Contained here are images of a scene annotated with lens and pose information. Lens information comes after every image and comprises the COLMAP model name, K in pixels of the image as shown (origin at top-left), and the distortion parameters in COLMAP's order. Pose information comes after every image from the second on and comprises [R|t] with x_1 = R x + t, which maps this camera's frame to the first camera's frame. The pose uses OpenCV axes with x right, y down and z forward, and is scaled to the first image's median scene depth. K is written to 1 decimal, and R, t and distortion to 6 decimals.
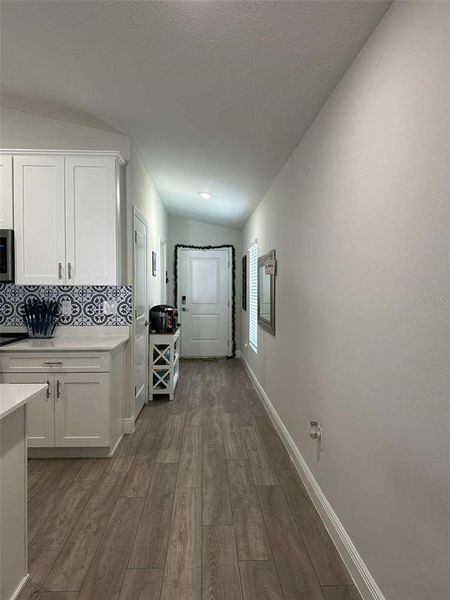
lens RADIAL K [[416.5, 0, 225.0], [0, 416.5, 300.0], [0, 0, 1]] dist [0.057366, -0.110295]
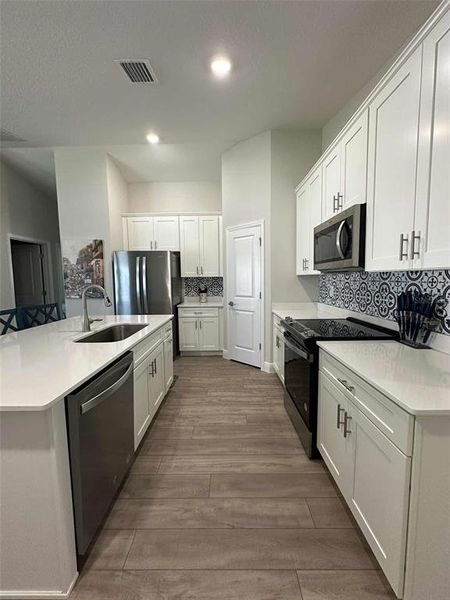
lens RADIAL K [[240.0, 0, 225.0], [0, 240.0, 300.0], [0, 0, 1]] dist [-0.000415, 0.000173]
pose [[-0.057383, 0.086348, -0.994611, -0.014481], [-0.017349, 0.996016, 0.087471, -0.015967], [0.998201, 0.022275, -0.055656, 0.690678]]
